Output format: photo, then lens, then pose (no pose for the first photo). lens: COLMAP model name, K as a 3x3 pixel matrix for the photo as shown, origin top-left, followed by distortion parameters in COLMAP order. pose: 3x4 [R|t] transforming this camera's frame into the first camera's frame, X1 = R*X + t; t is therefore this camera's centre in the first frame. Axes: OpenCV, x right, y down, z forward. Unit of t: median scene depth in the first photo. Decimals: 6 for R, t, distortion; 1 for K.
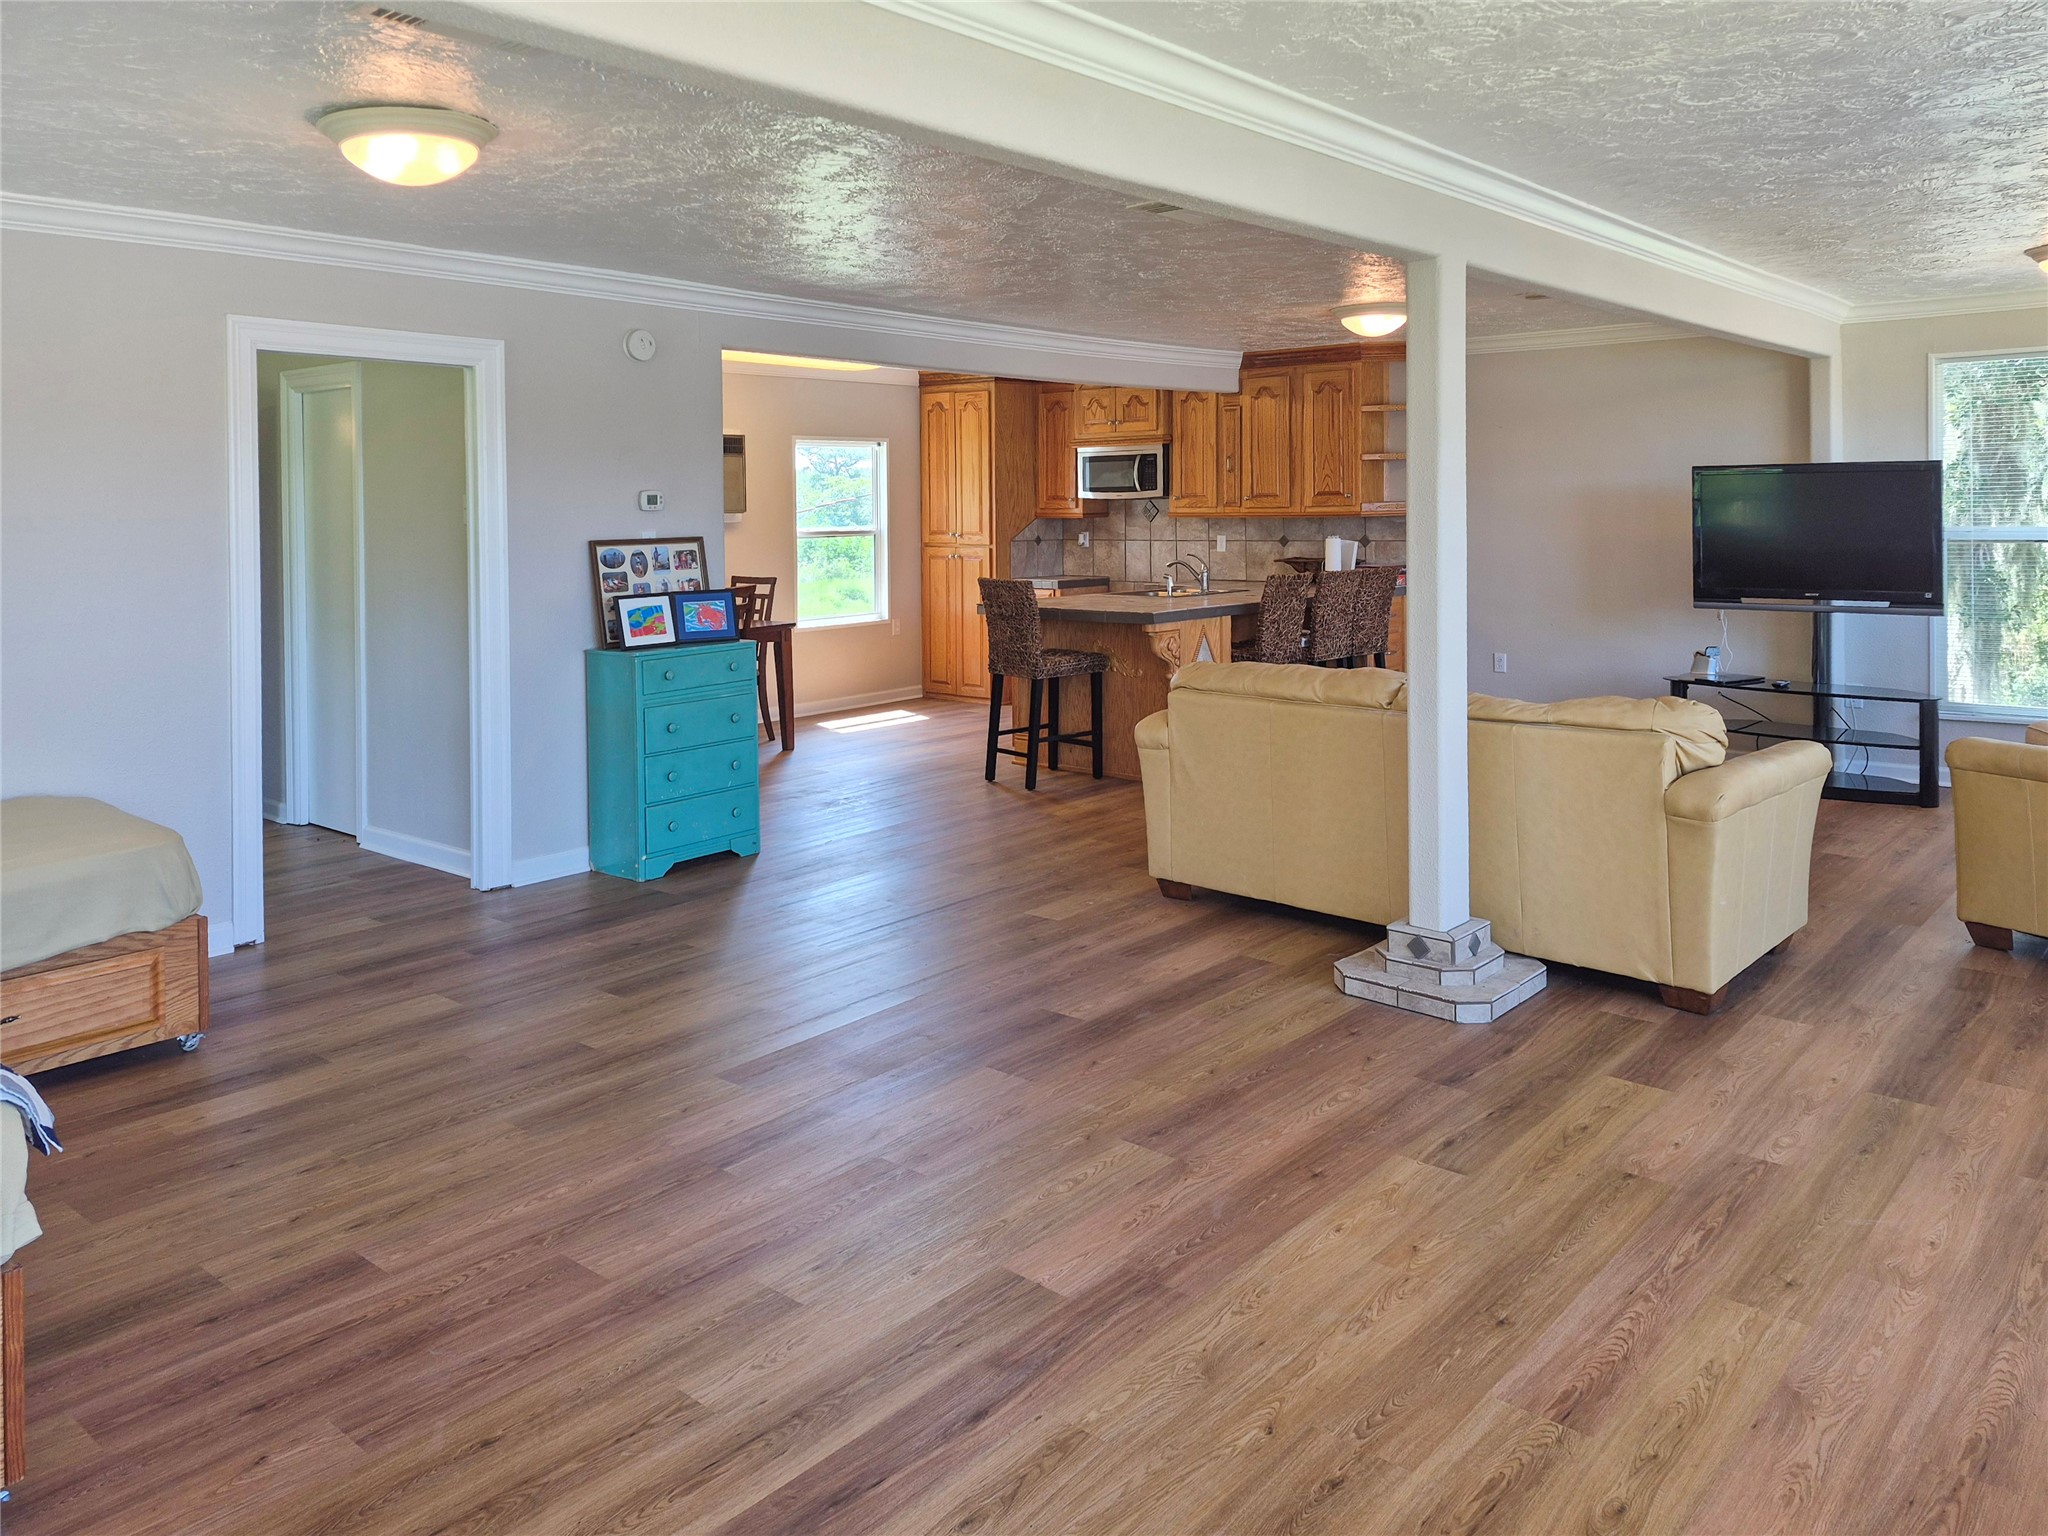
lens RADIAL K [[1443.2, 0, 1026.5], [0, 1443.2, 641.8], [0, 0, 1]] dist [0.036638, -0.070535]
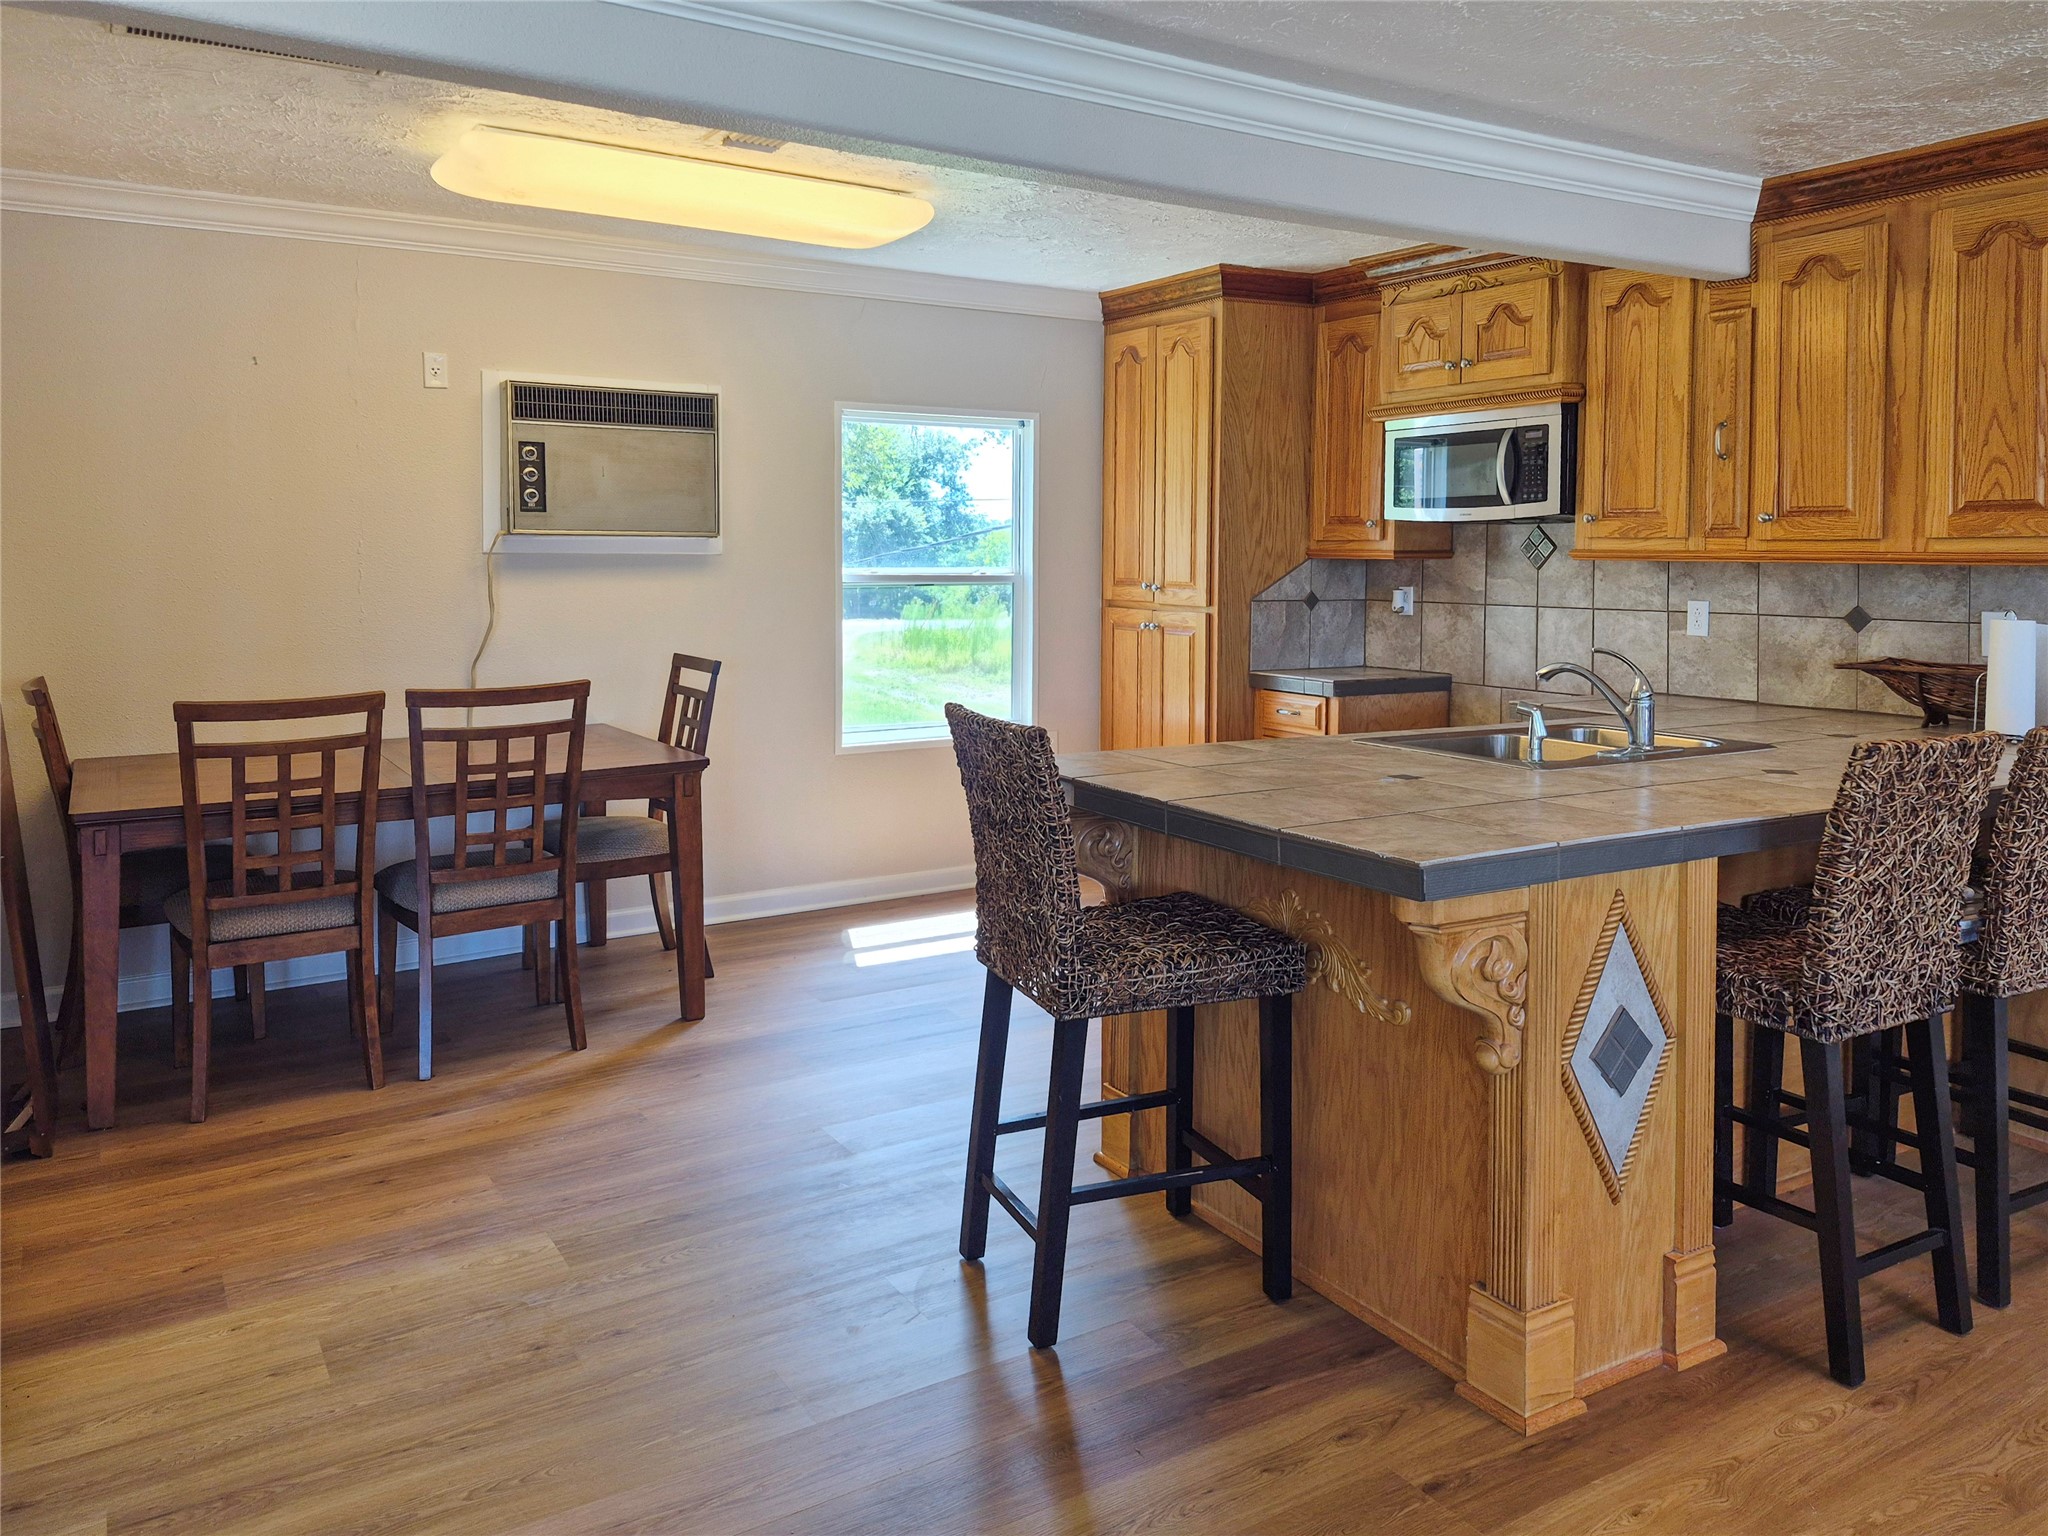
lens RADIAL K [[1488.2, 0, 938.6], [0, 1488.2, 613.1], [0, 0, 1]] dist [0.053450, -0.069463]
pose [[0.942607, 0.029990, -0.332554, 0.067311], [-0.047445, 0.997883, -0.044489, -0.037871], [0.330516, 0.057714, 0.942034, 0.478354]]
